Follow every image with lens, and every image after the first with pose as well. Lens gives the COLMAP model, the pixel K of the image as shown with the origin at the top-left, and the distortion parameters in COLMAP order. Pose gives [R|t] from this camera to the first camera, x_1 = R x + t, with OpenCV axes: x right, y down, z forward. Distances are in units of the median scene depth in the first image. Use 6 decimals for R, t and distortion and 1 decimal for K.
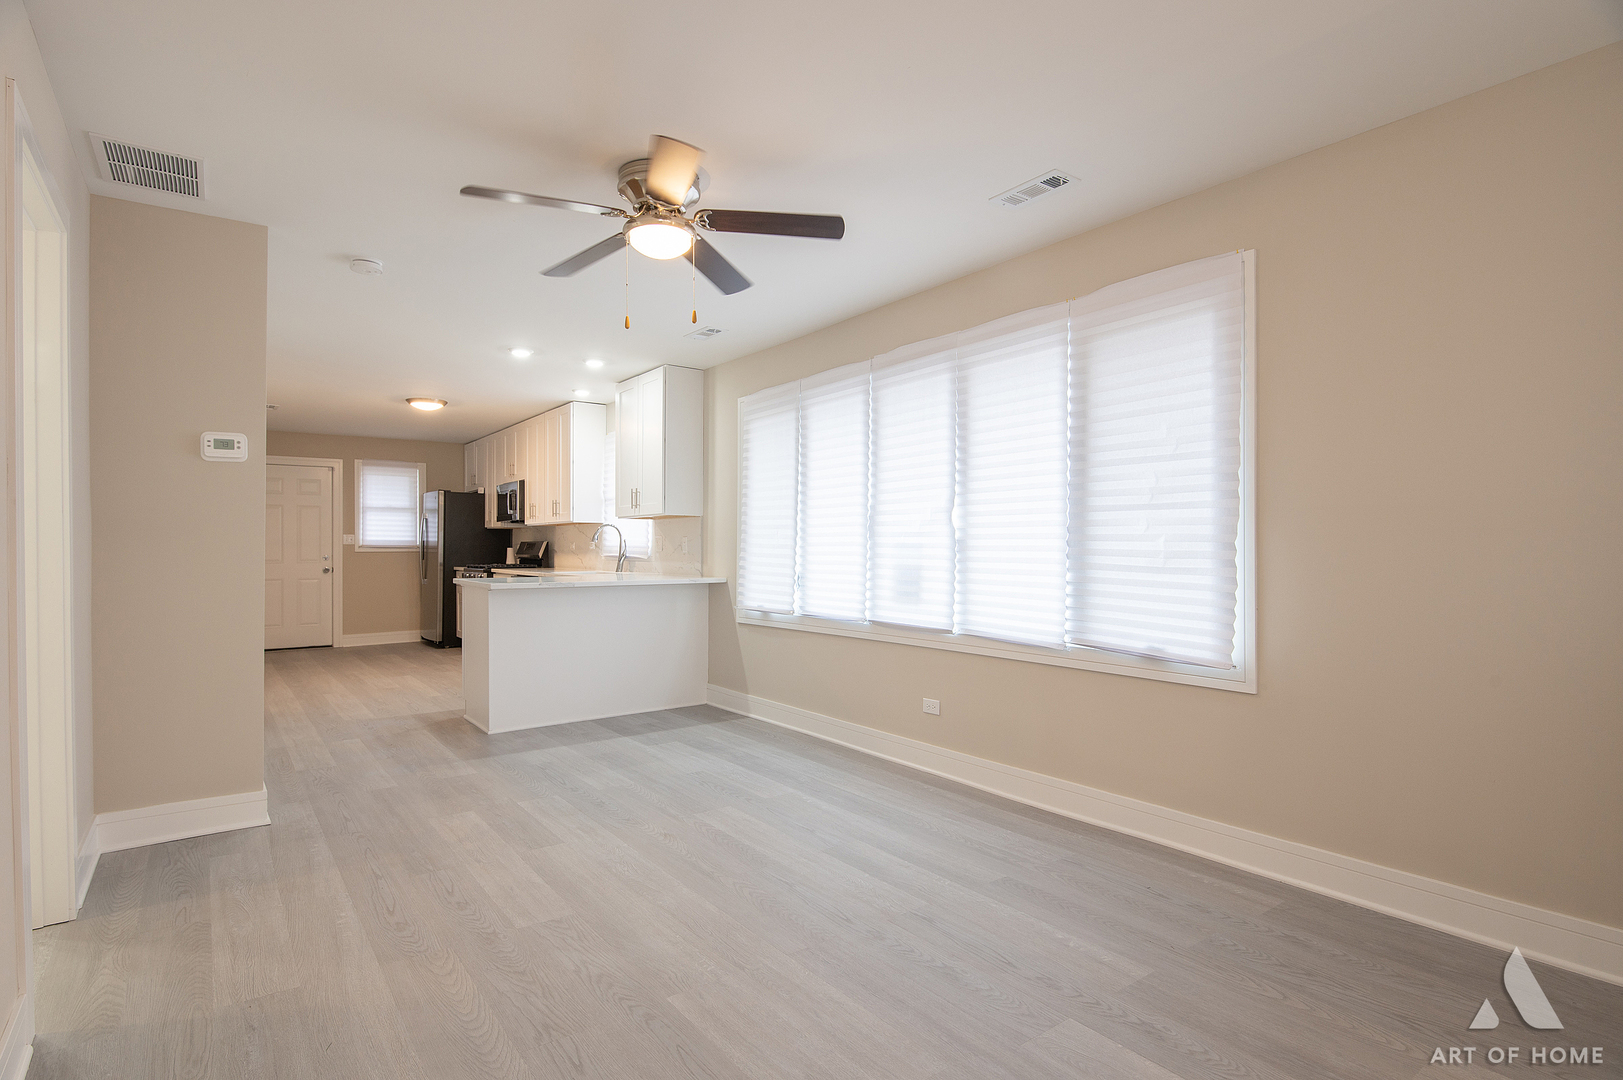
lens RADIAL K [[833.9, 0, 816.3], [0, 833.9, 543.1], [0, 0, 1]] dist [0.029638, -0.002507]
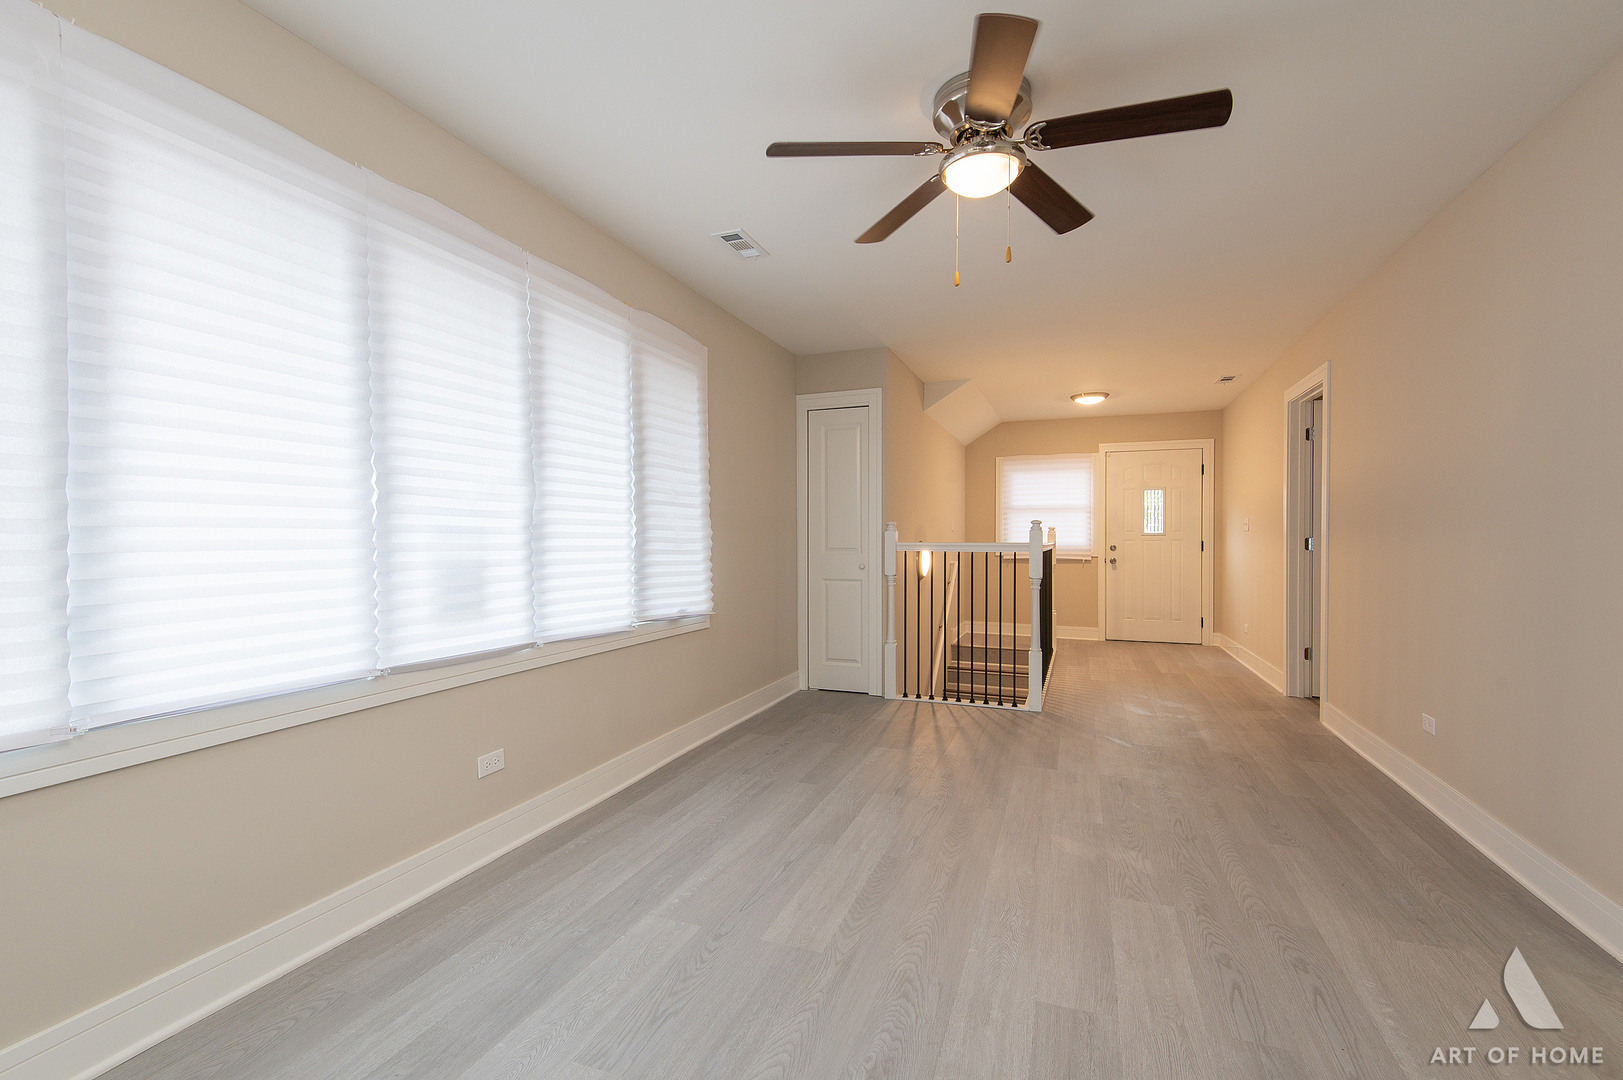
lens RADIAL K [[714.2, 0, 811.5], [0, 714.2, 545.9], [0, 0, 1]] dist [0.021078, -0.001339]
pose [[-0.539632, -0.010135, 0.841840, -0.644916], [-0.005688, 0.999949, 0.008393, 0.010921], [-0.841882, -0.000259, -0.539662, 1.397643]]
